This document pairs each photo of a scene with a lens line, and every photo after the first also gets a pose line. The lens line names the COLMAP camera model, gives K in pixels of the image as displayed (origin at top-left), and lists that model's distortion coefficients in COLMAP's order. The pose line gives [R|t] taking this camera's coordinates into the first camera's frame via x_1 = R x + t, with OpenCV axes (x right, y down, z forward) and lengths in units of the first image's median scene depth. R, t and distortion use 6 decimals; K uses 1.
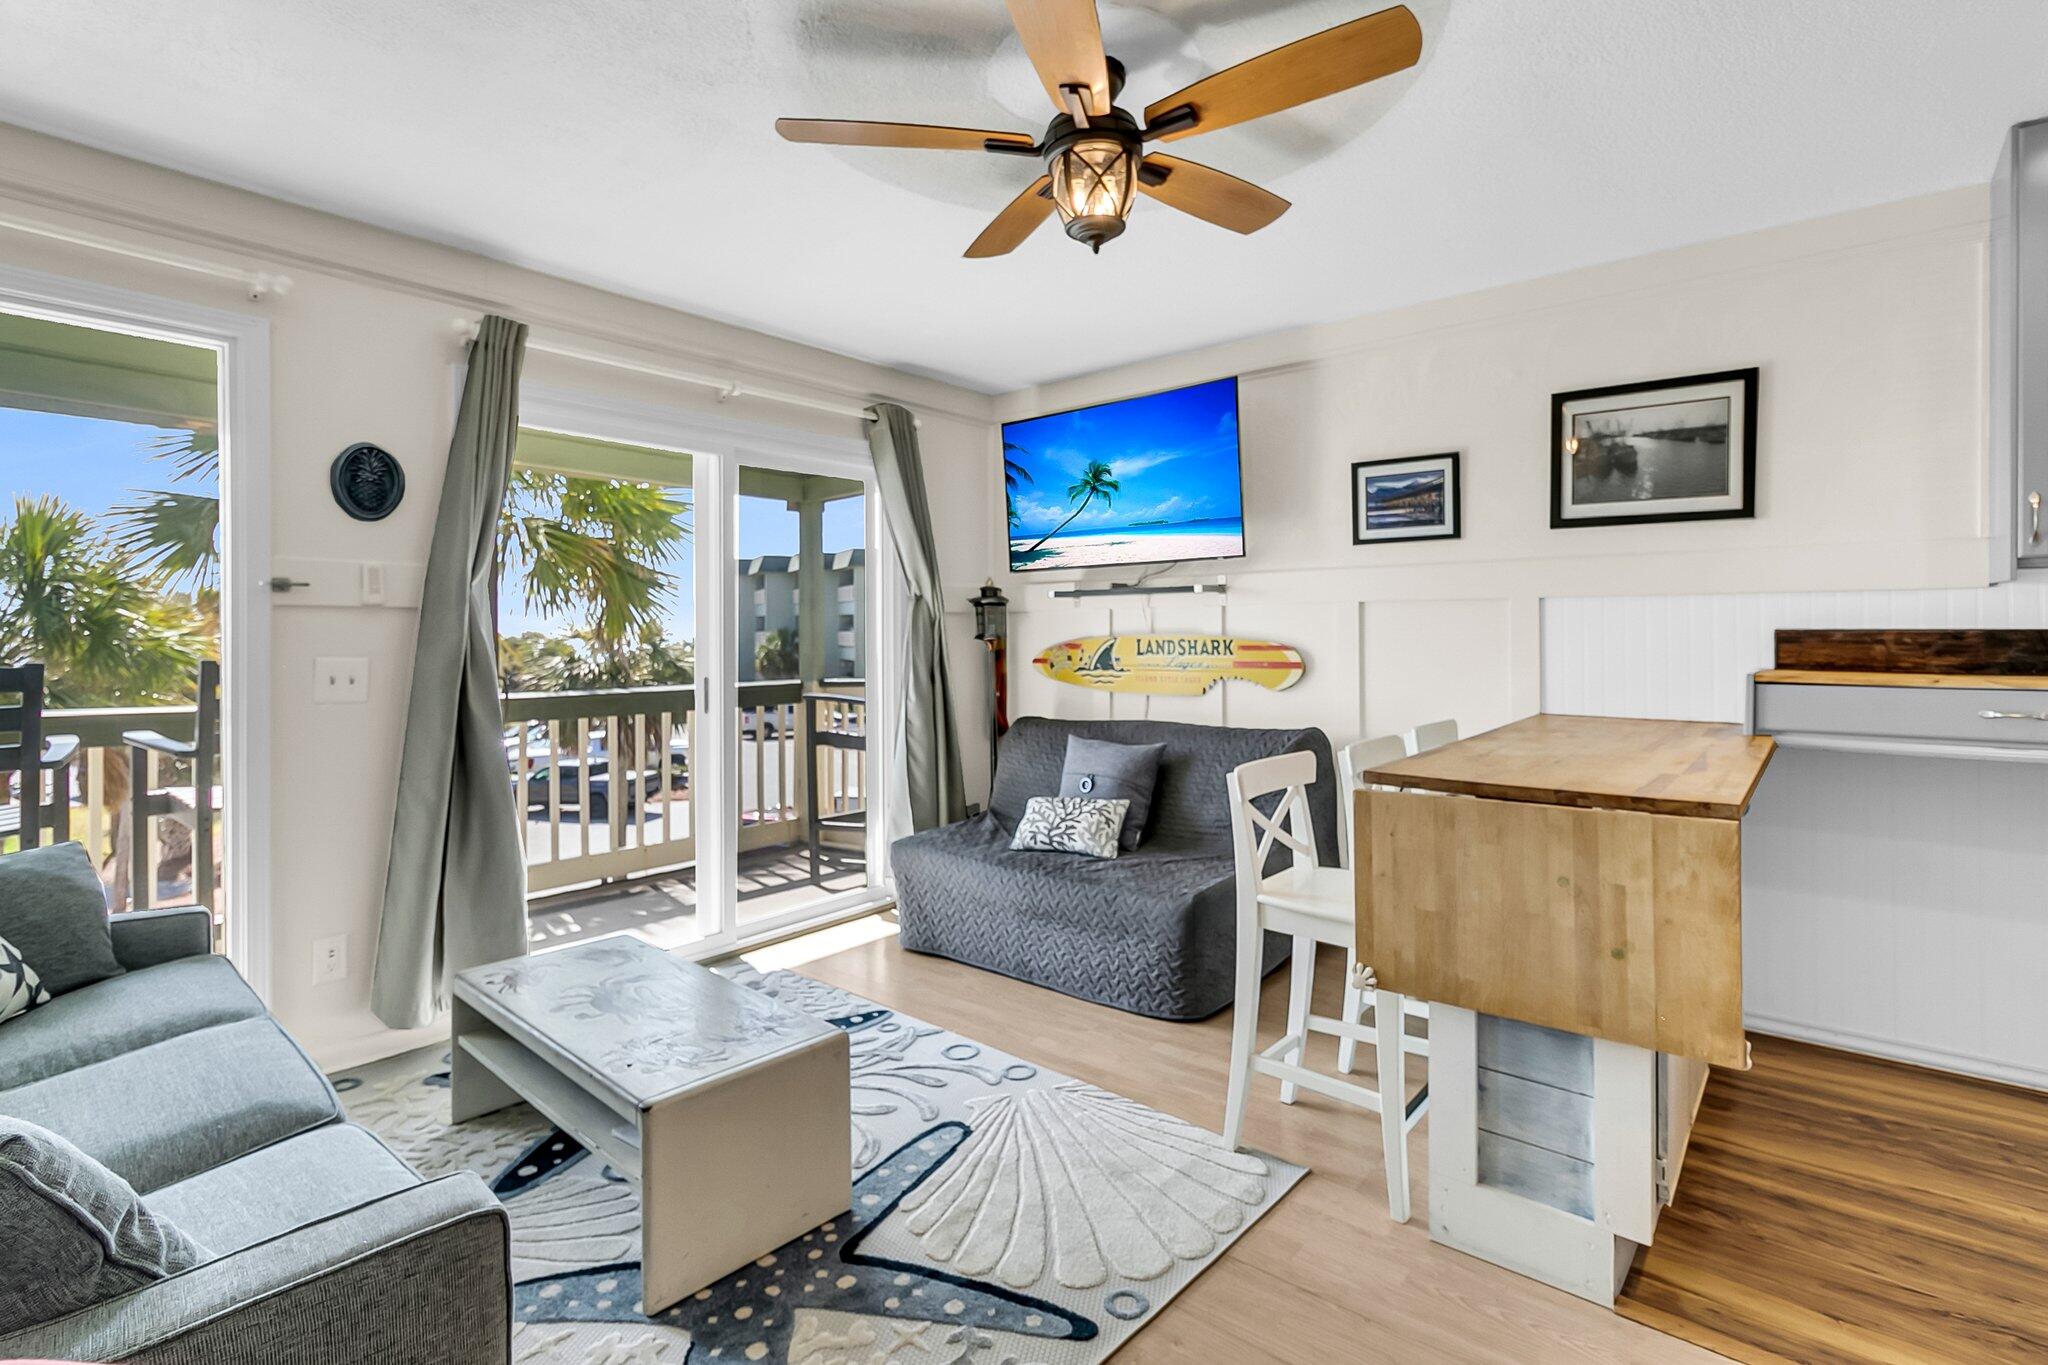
lens RADIAL K [[980.7, 0, 1033.9], [0, 980.7, 628.9], [0, 0, 1]] dist [0.001757, -0.000594]
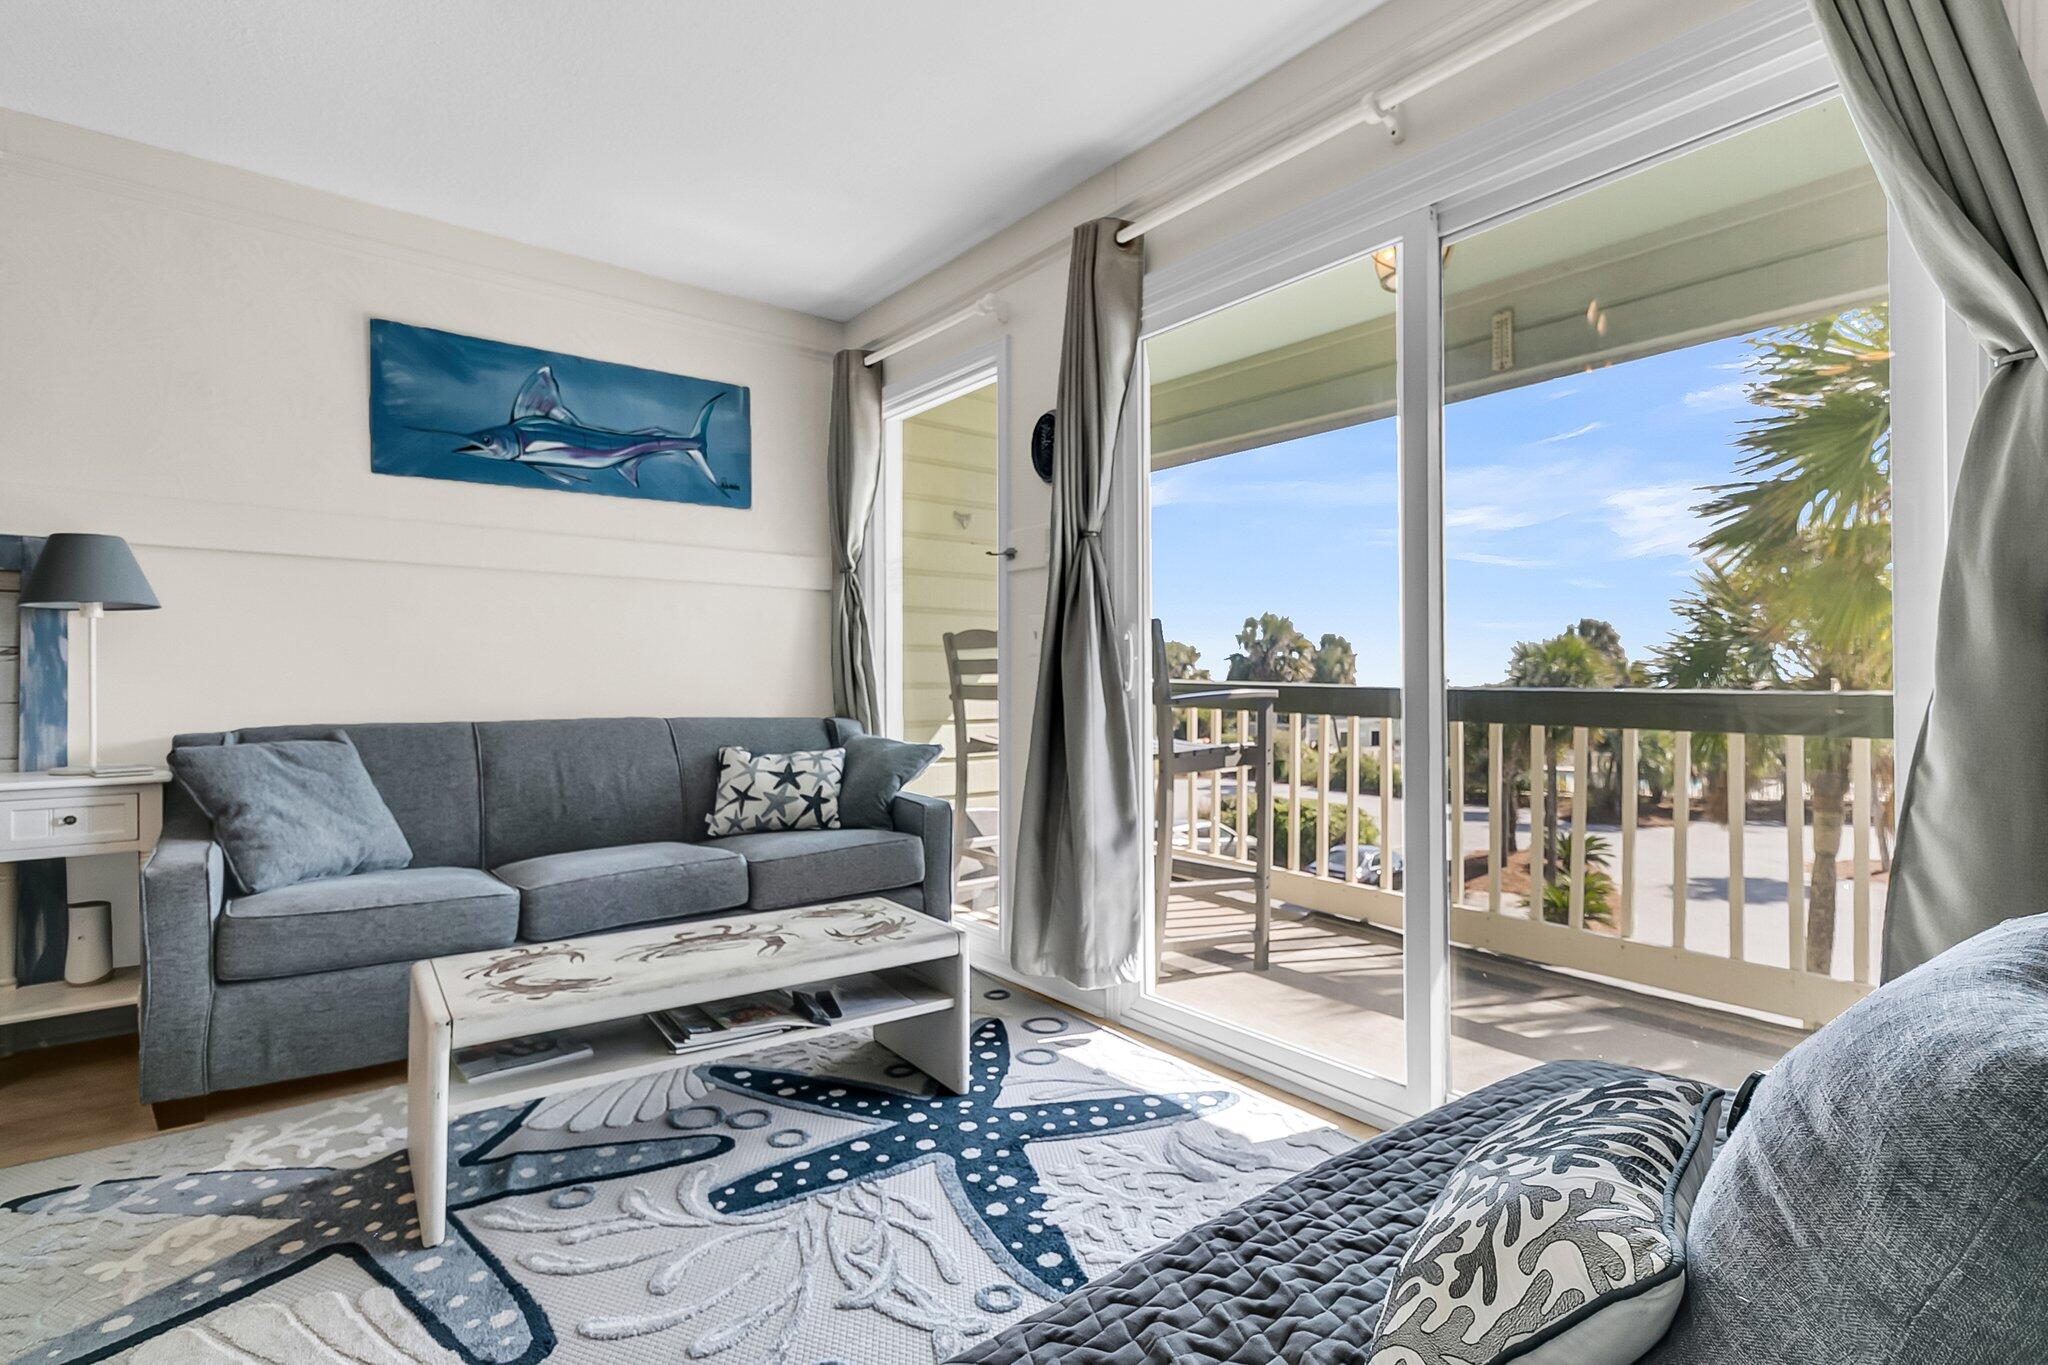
lens RADIAL K [[971.2, 0, 1037.1], [0, 971.2, 678.4], [0, 0, 1]] dist [0.003967, 0.000510]
pose [[-0.195006, -0.000489, -0.980802, 0.341888], [0.001842, 0.999998, -0.000865, 0.096932], [0.980800, -0.001975, -0.195004, 1.155860]]
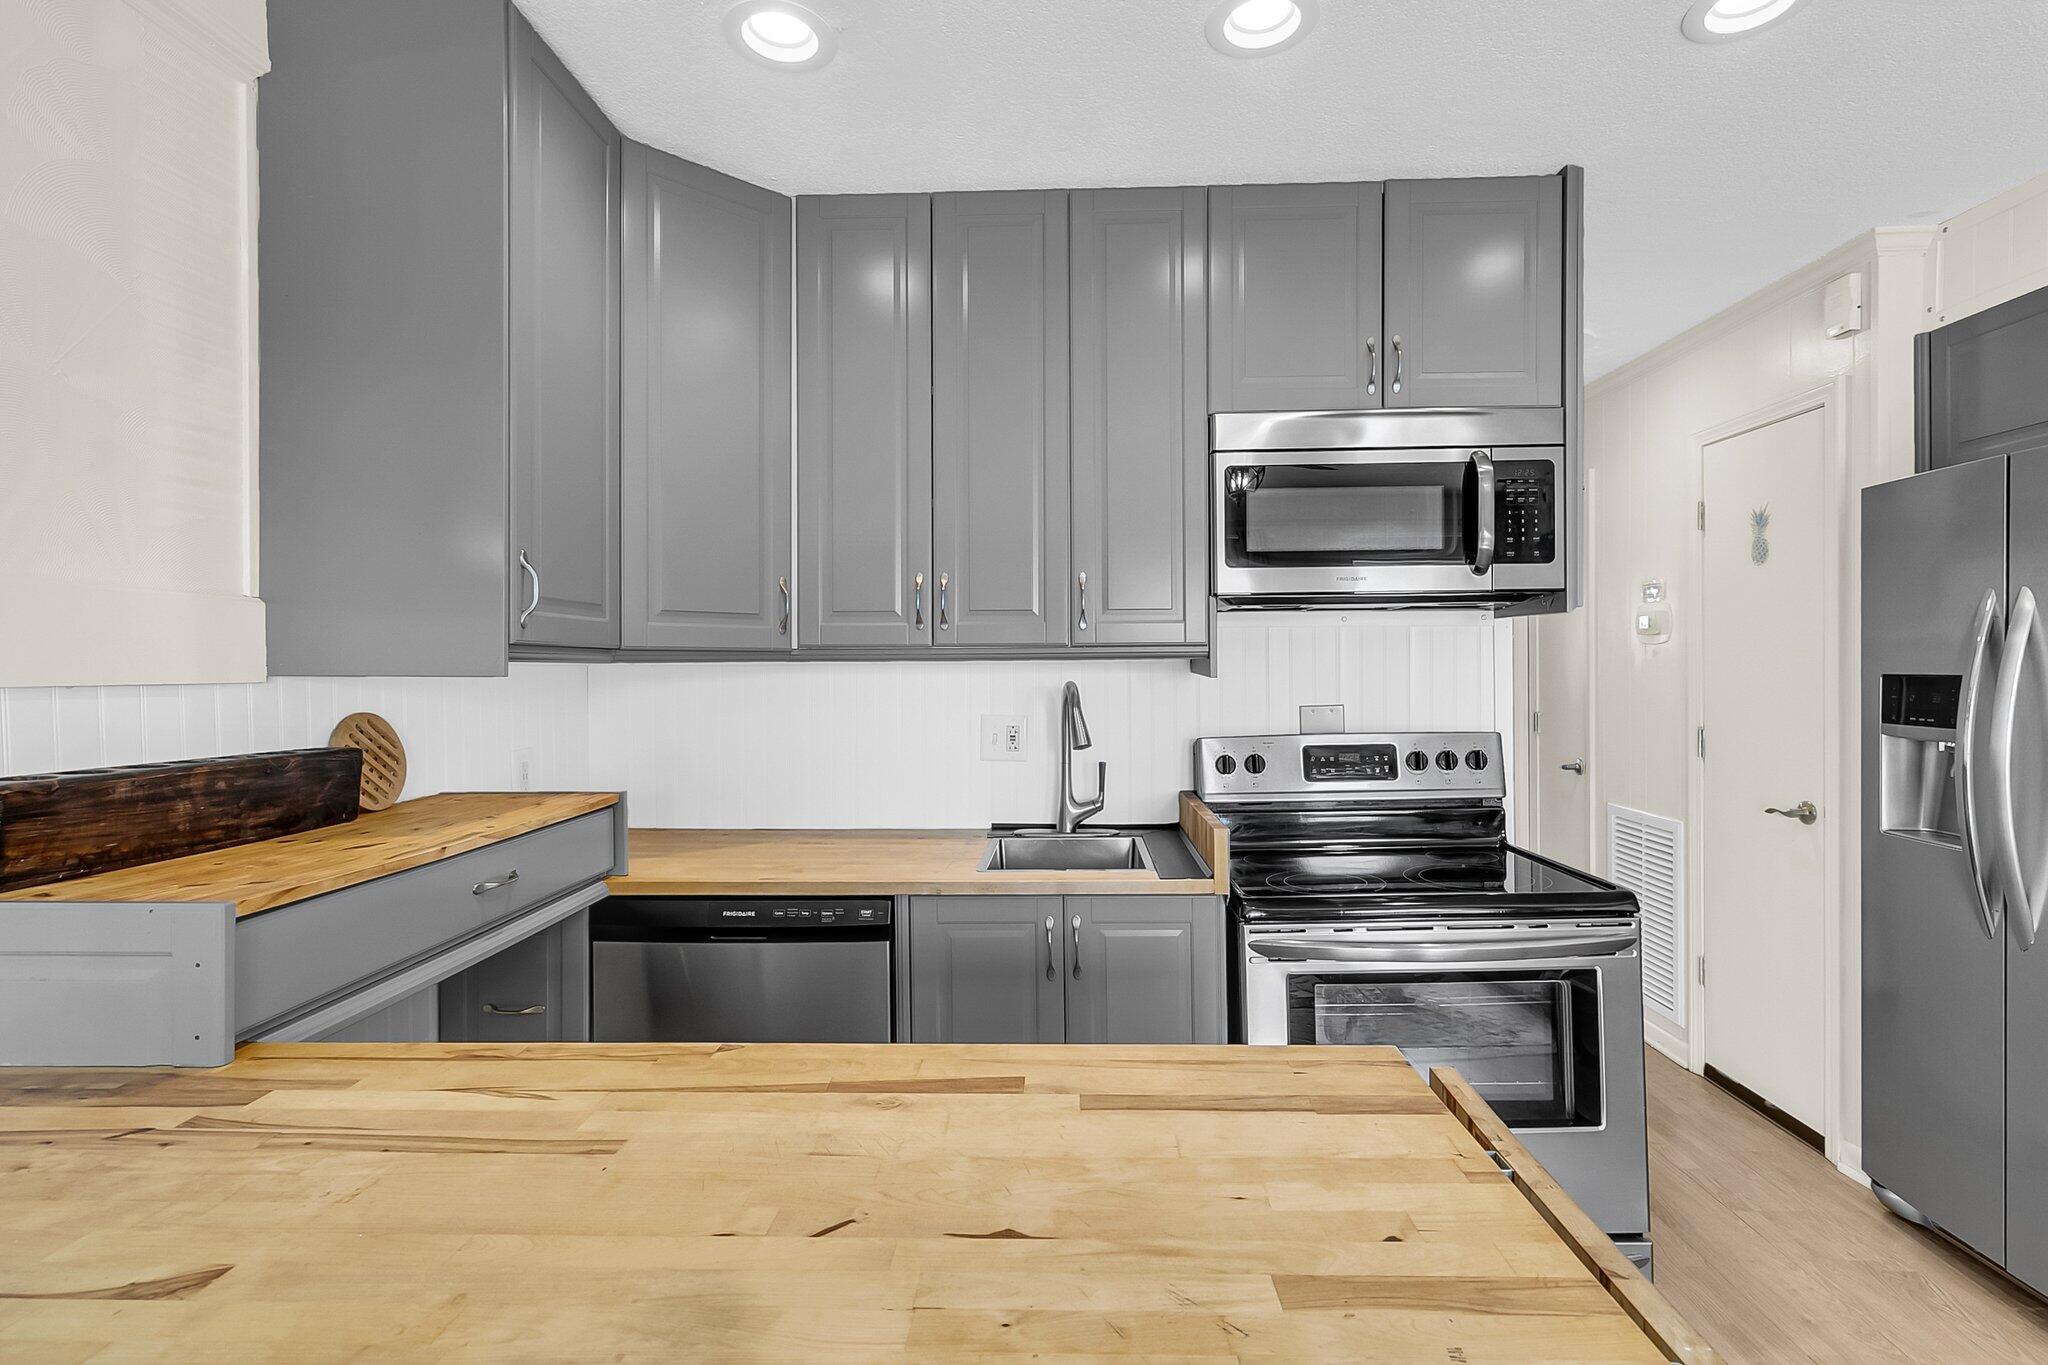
lens RADIAL K [[989.9, 0, 1041.5], [0, 989.9, 672.7], [0, 0, 1]] dist [0.003305, 0.000460]
pose [[-0.613436, 0.007754, 0.789706, 0.196424], [0.013392, 0.999910, 0.000585, -0.038041], [-0.789631, 0.010935, -0.613485, 0.889510]]
